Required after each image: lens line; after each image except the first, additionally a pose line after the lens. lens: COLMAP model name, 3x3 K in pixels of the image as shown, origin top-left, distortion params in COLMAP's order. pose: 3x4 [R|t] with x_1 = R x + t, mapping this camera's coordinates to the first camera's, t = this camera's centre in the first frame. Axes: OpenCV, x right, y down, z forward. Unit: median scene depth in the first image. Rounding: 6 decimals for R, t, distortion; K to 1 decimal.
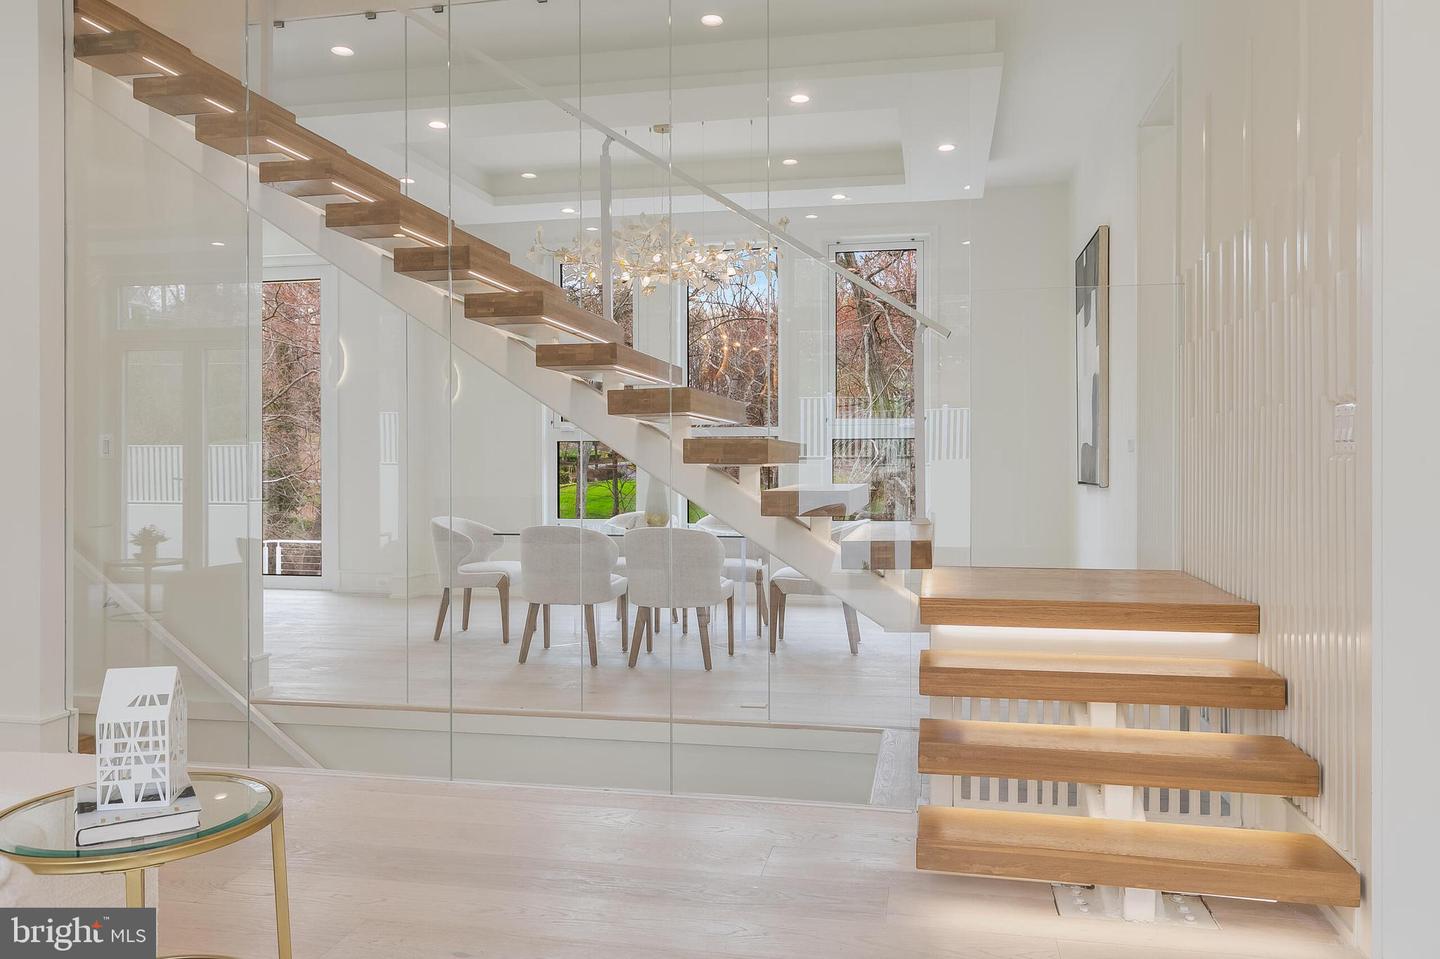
lens RADIAL K [[1043.7, 0, 717.8], [0, 1043.7, 473.3], [0, 0, 1]] dist [-0.006685, -0.002128]
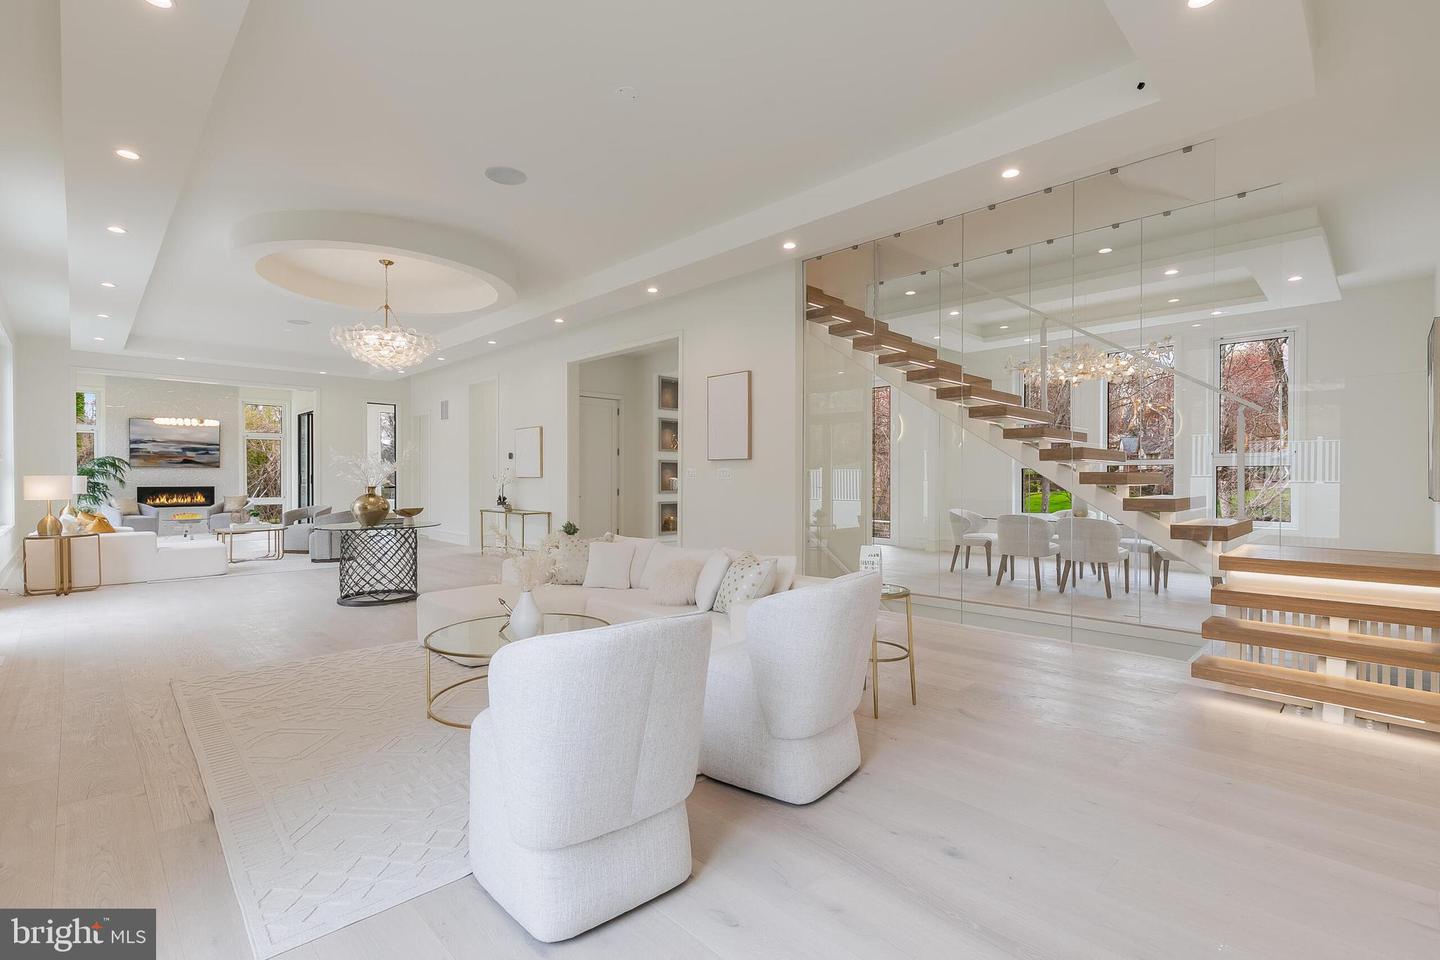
lens RADIAL K [[664.6, 0, 711.1], [0, 664.6, 477.6], [0, 0, 1]] dist [0.002879, -0.000211]
pose [[0.824921, 0.003089, -0.565240, 0.068577], [-0.008708, 0.999936, -0.007244, -0.003863], [0.565182, 0.010898, 0.824895, -0.312695]]
